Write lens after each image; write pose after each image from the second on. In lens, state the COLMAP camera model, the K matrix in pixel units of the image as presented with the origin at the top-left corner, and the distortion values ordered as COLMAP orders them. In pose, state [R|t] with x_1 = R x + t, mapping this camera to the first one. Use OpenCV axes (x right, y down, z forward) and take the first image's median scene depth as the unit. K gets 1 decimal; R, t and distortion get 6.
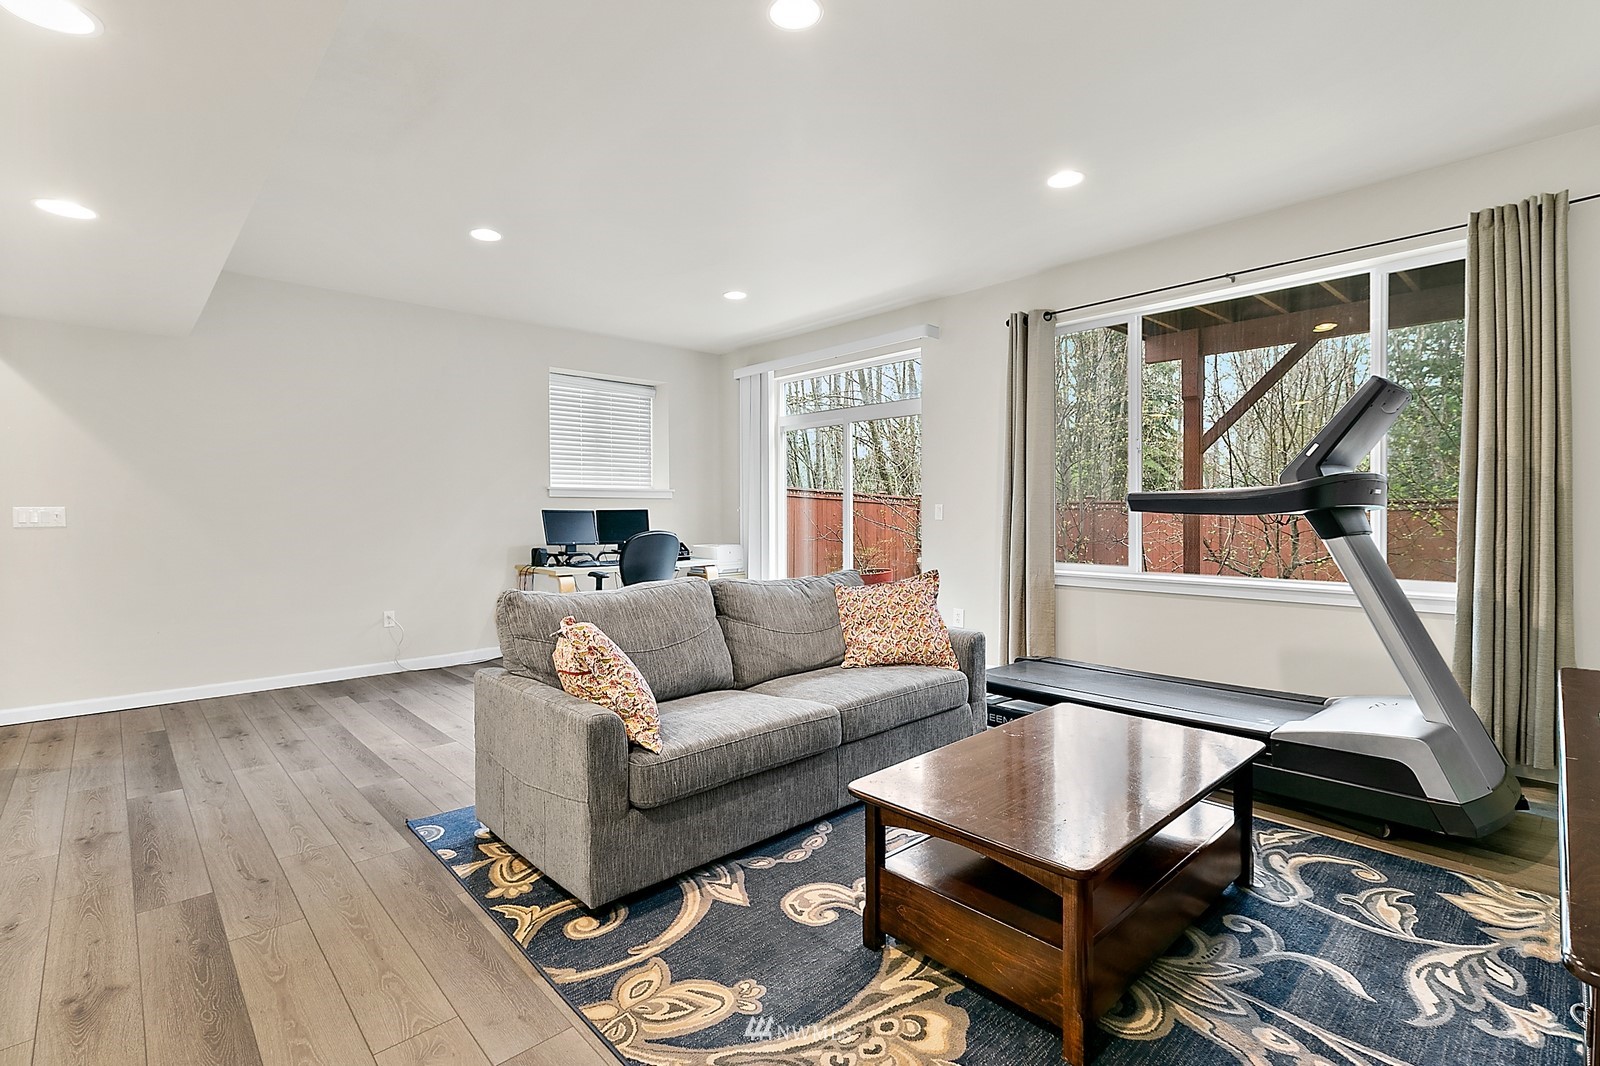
lens RADIAL K [[745.7, 0, 799.9], [0, 745.7, 518.2], [0, 0, 1]] dist [0.004955, -0.000090]
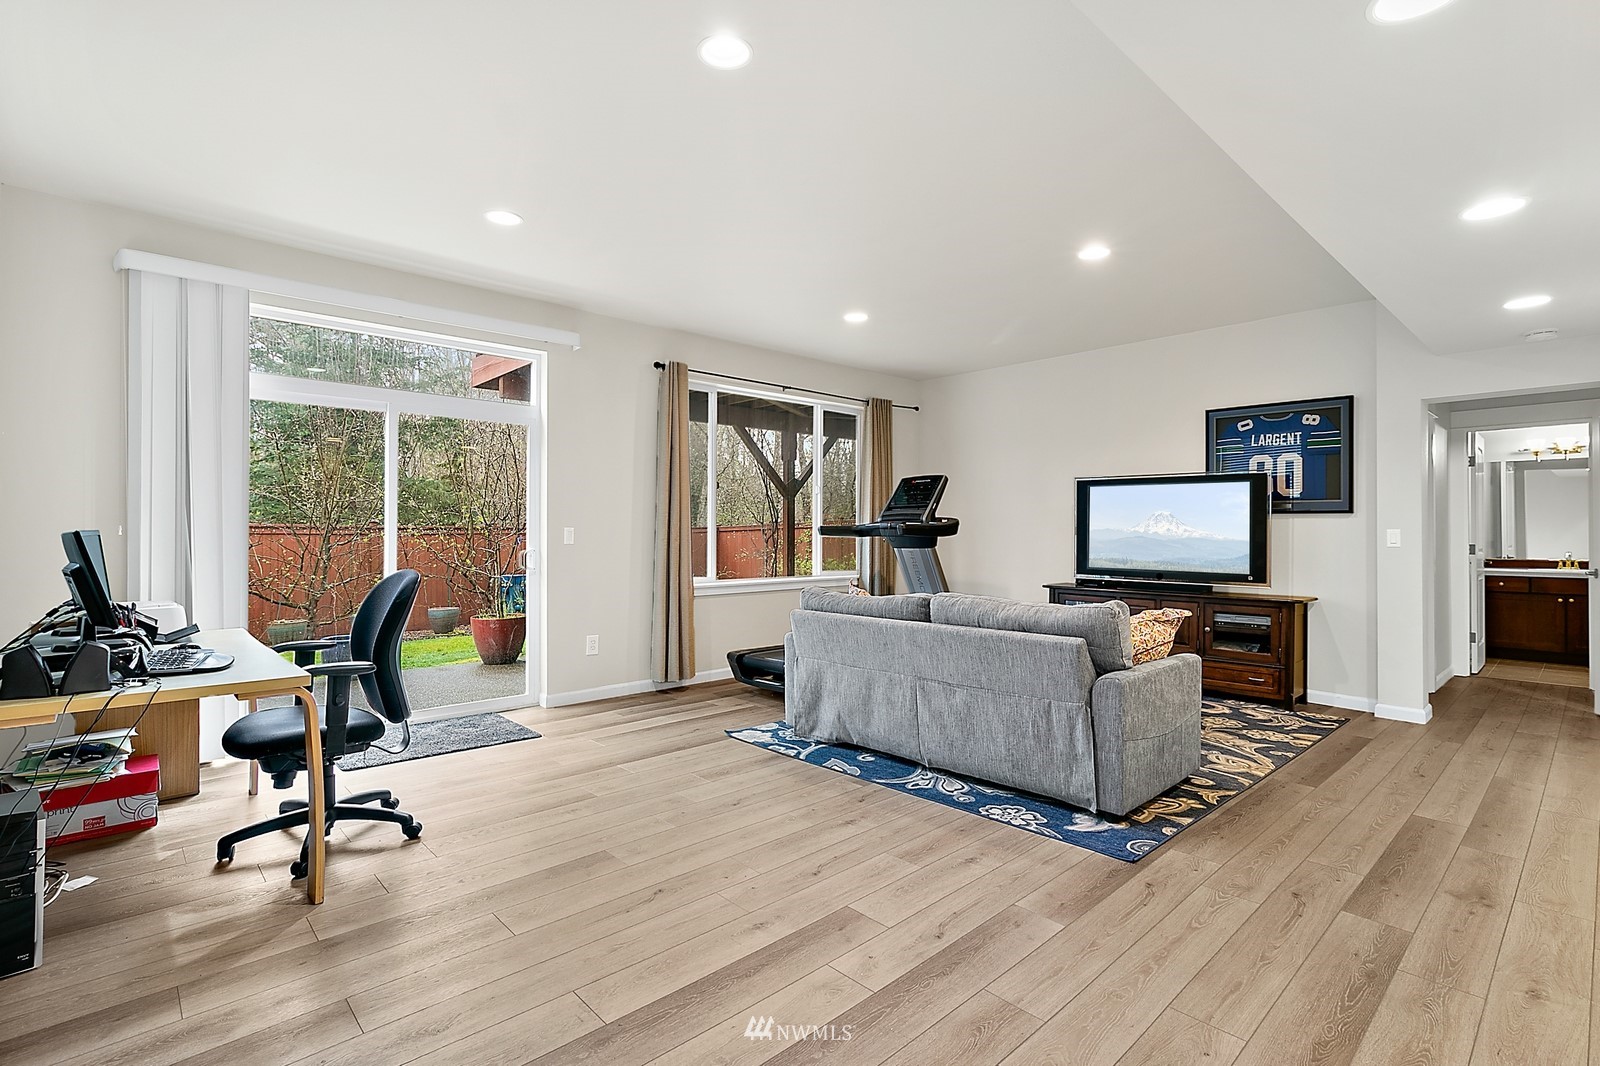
lens RADIAL K [[745.7, 0, 794.1], [0, 745.7, 531.5], [0, 0, 1]] dist [0.004955, -0.000090]
pose [[0.008938, 0.003912, 0.999952, -1.790035], [0.009588, 0.999946, -0.003998, -0.018722], [-0.999914, 0.009623, 0.008900, 1.710151]]
